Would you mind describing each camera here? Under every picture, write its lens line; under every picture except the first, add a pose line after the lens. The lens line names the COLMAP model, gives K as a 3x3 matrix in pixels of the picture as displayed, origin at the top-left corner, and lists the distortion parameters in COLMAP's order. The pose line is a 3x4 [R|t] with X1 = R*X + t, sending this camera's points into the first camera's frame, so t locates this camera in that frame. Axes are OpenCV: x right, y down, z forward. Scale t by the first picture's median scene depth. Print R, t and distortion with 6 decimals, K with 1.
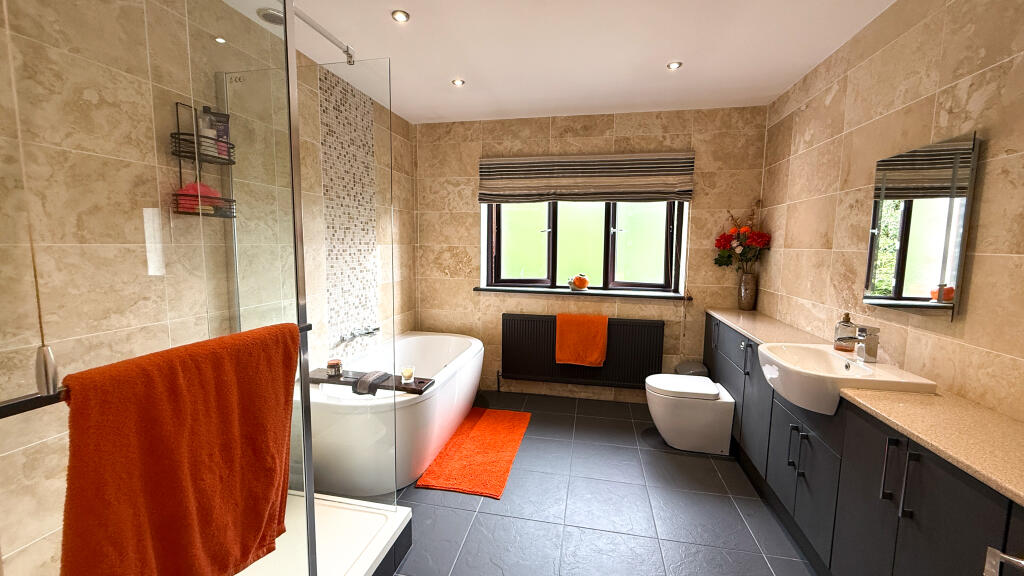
lens RADIAL K [[409.1, 0, 512.0], [0, 409.1, 288.0], [0, 0, 1]] dist [0.000804, 0.000050]
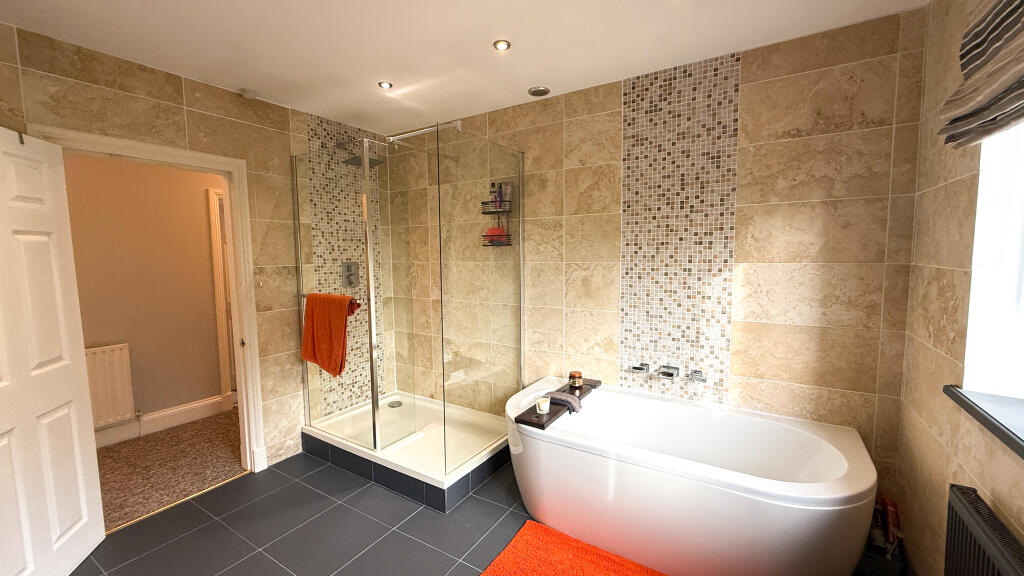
lens RADIAL K [[409.1, 0, 512.0], [0, 409.1, 288.0], [0, 0, 1]] dist [0.000804, 0.000050]
pose [[-0.352742, 0.076044, -0.932625, 0.515469], [-0.091219, 0.989150, 0.115155, -0.125762], [0.931264, 0.125693, -0.341978, 1.026287]]
